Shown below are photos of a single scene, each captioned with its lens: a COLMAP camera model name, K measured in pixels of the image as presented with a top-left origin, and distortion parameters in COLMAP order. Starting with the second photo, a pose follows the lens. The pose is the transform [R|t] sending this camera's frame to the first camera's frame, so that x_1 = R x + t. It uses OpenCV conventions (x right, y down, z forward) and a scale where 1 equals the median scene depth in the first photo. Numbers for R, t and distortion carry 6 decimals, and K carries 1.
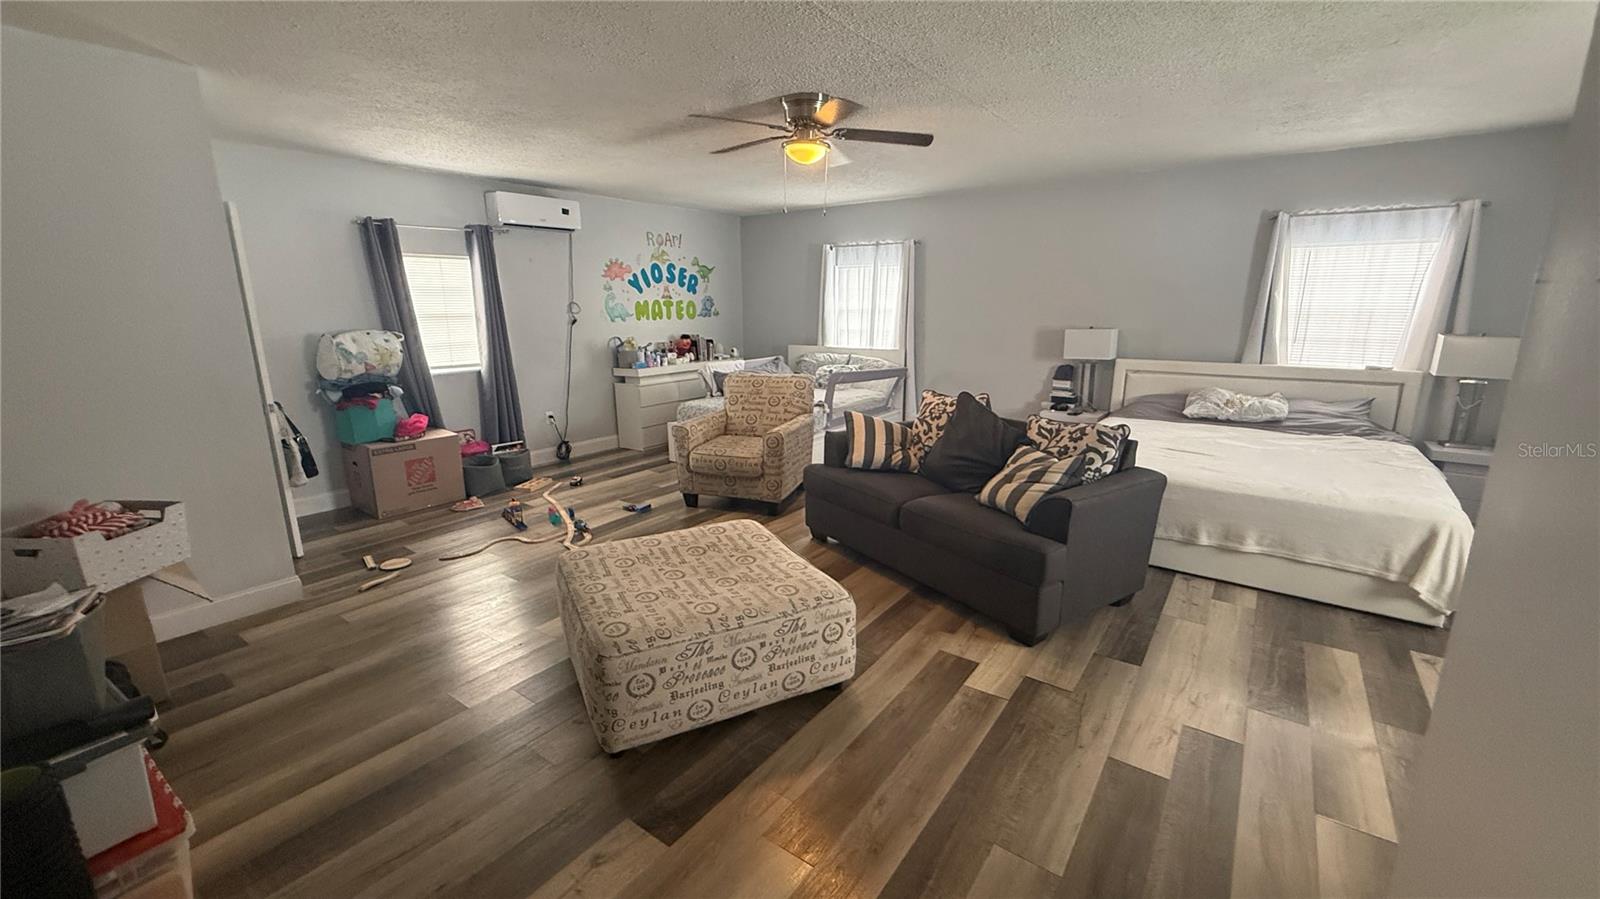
lens RADIAL K [[639.6, 0, 800.0], [0, 639.6, 449.5], [0, 0, 1]] dist [0.000017, 0.000147]
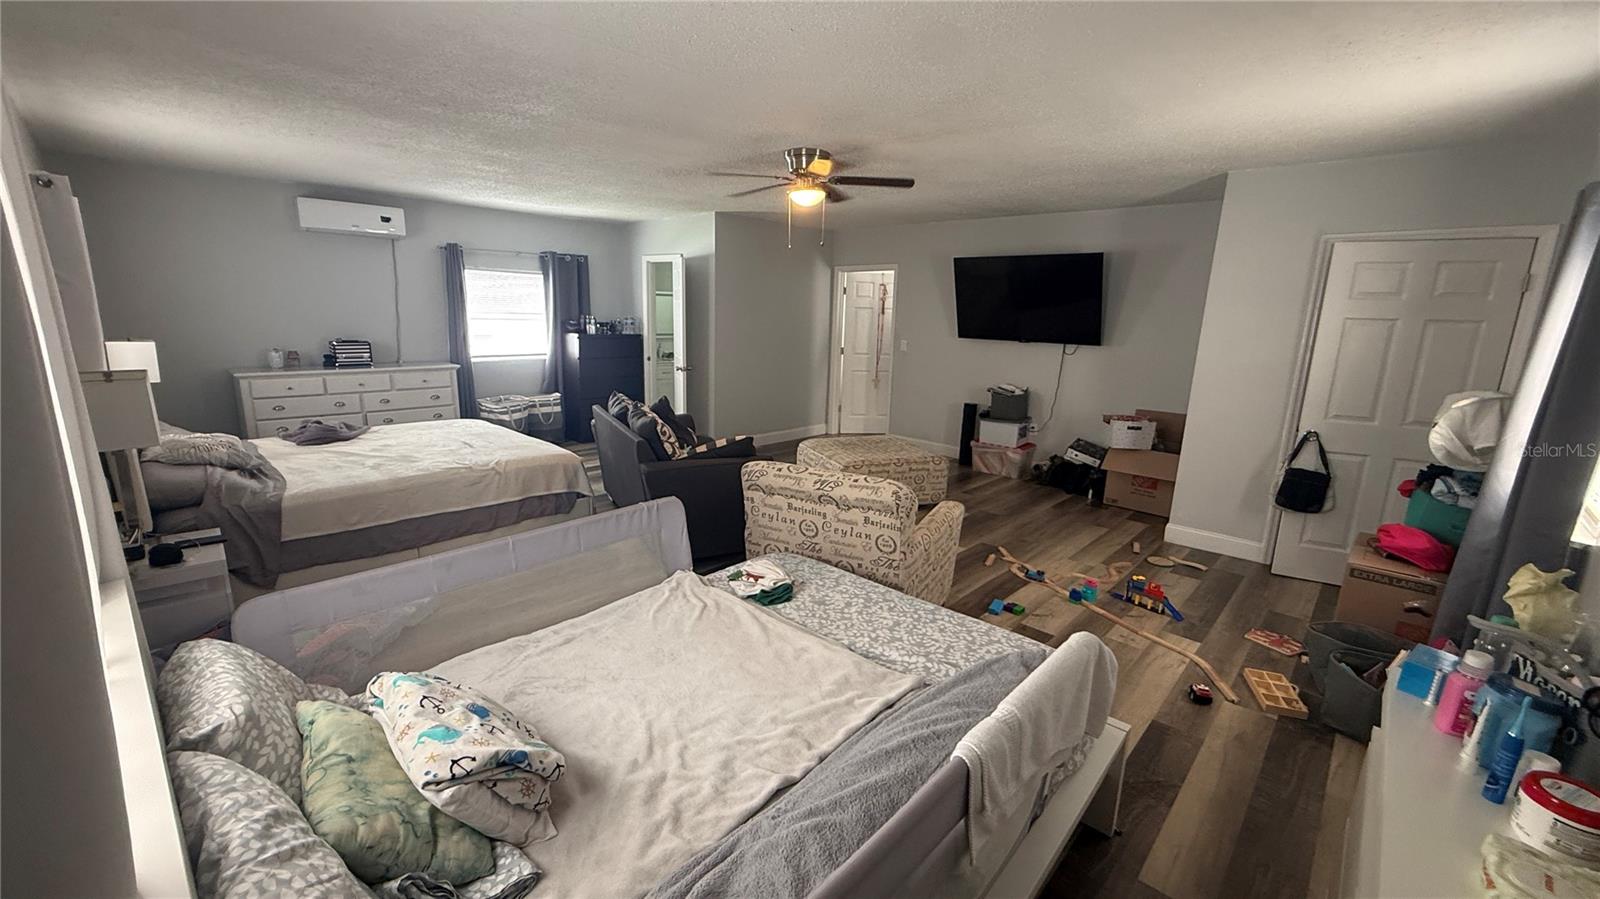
lens RADIAL K [[639.6, 0, 800.0], [0, 639.6, 449.5], [0, 0, 1]] dist [0.000017, 0.000147]
pose [[-0.992594, -0.045049, 0.112818, -0.097338], [0.007923, 0.902712, 0.430173, -0.374037], [-0.121221, 0.427881, -0.895669, 1.542310]]
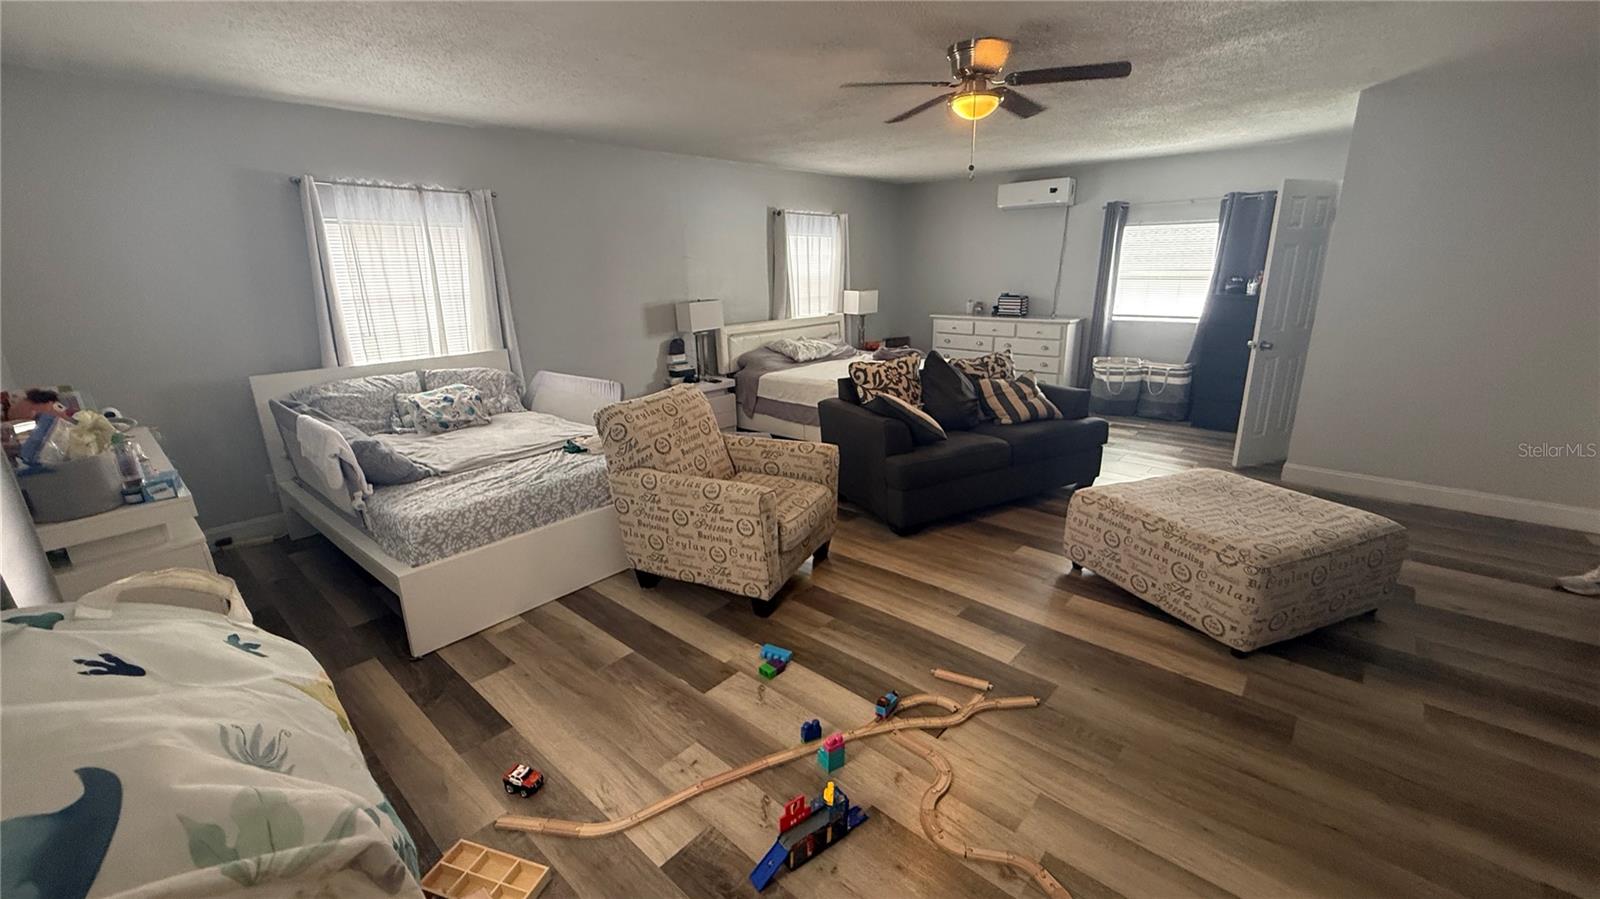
lens RADIAL K [[639.6, 0, 800.0], [0, 639.6, 449.5], [0, 0, 1]] dist [0.000017, 0.000147]
pose [[0.097394, -0.268132, 0.958446, -0.698327], [0.243733, 0.940126, 0.238240, -0.193963], [-0.964940, 0.210402, 0.156915, 0.824749]]
